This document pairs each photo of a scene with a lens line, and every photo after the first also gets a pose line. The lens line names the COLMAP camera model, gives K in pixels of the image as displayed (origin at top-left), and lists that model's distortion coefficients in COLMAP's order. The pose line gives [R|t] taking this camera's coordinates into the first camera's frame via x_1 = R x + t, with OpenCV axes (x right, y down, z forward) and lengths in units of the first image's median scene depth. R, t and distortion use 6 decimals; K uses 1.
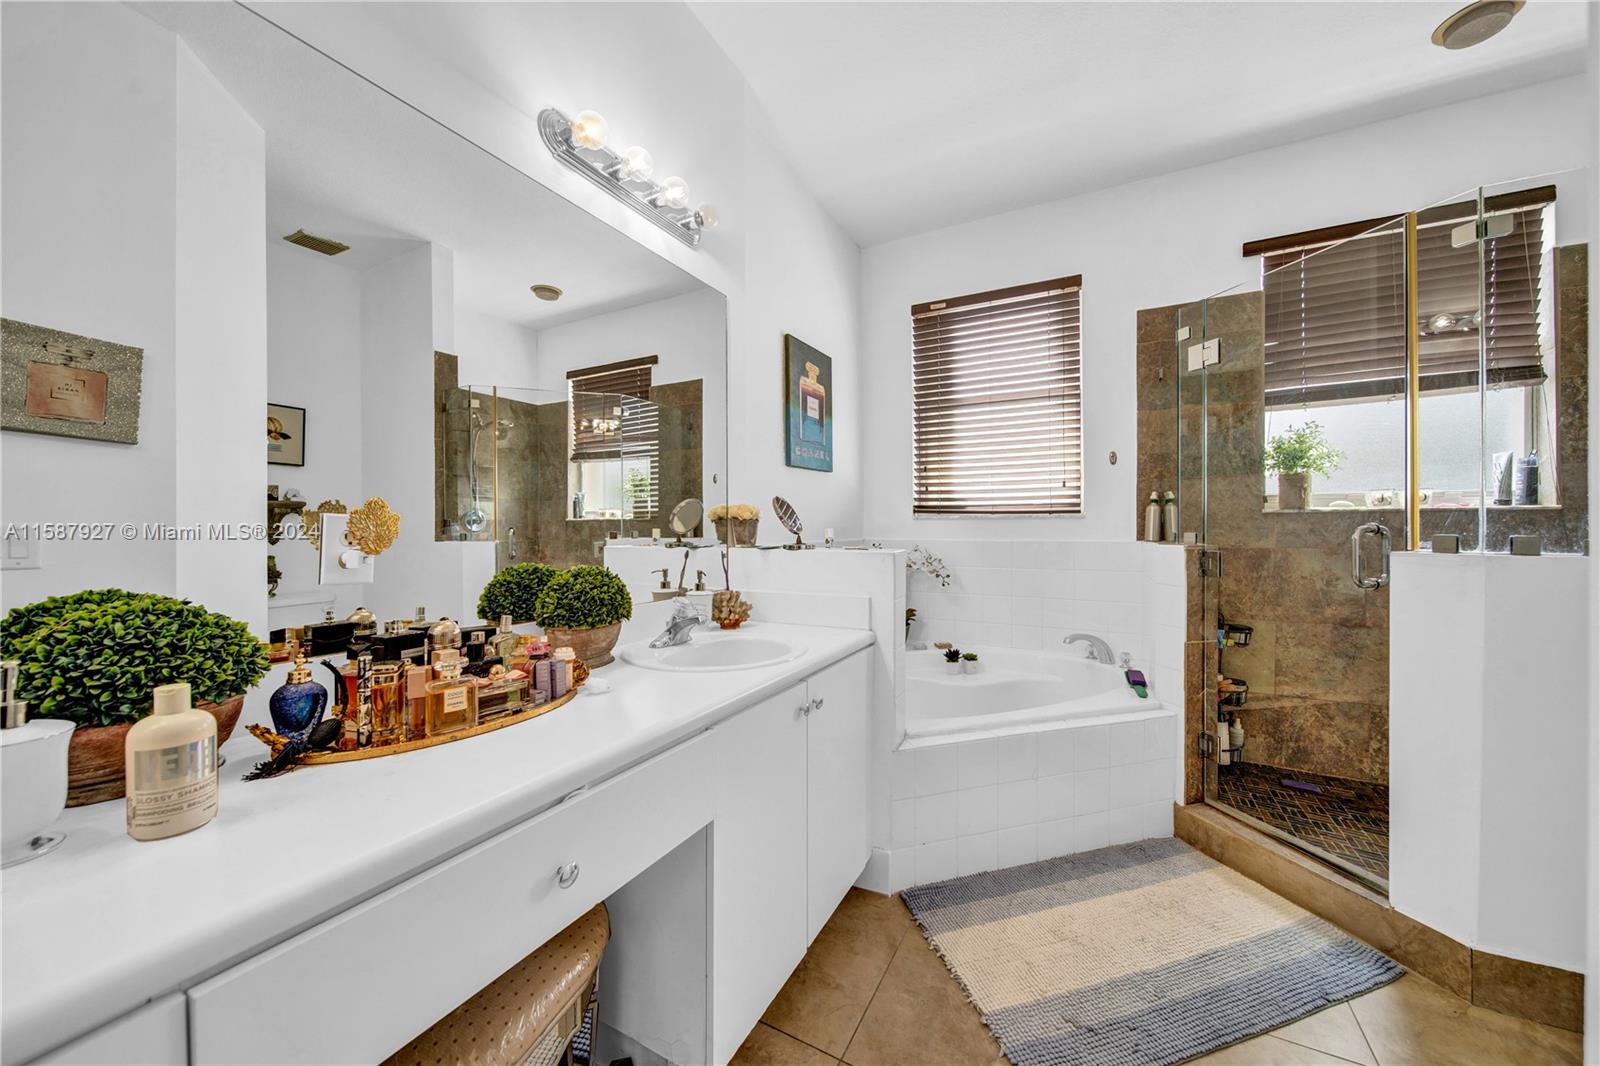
lens RADIAL K [[548.6, 0, 790.9], [0, 548.6, 530.7], [0, 0, 1]] dist [-0.000124, -0.002021]
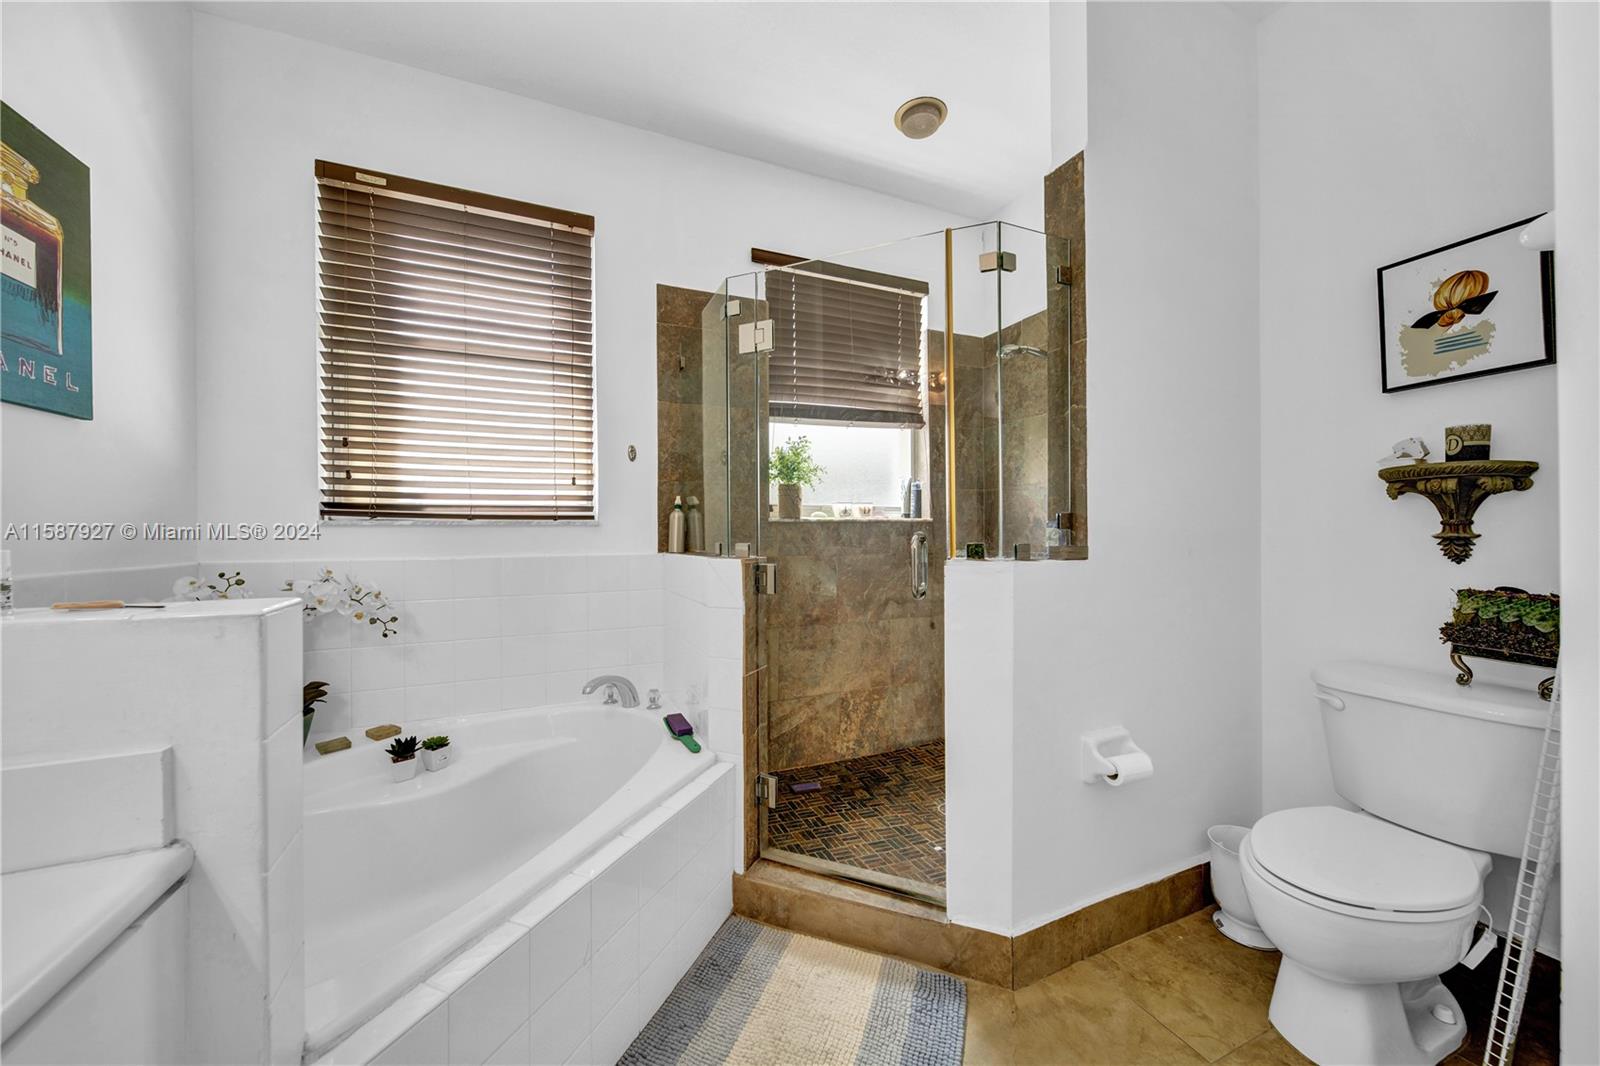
lens RADIAL K [[548.6, 0, 790.9], [0, 548.6, 530.7], [0, 0, 1]] dist [-0.000124, -0.002021]
pose [[0.594376, 0.000563, 0.804187, 0.078140], [0.011789, 0.999886, -0.009414, -0.006289], [-0.804101, 0.015076, 0.594302, 0.374164]]
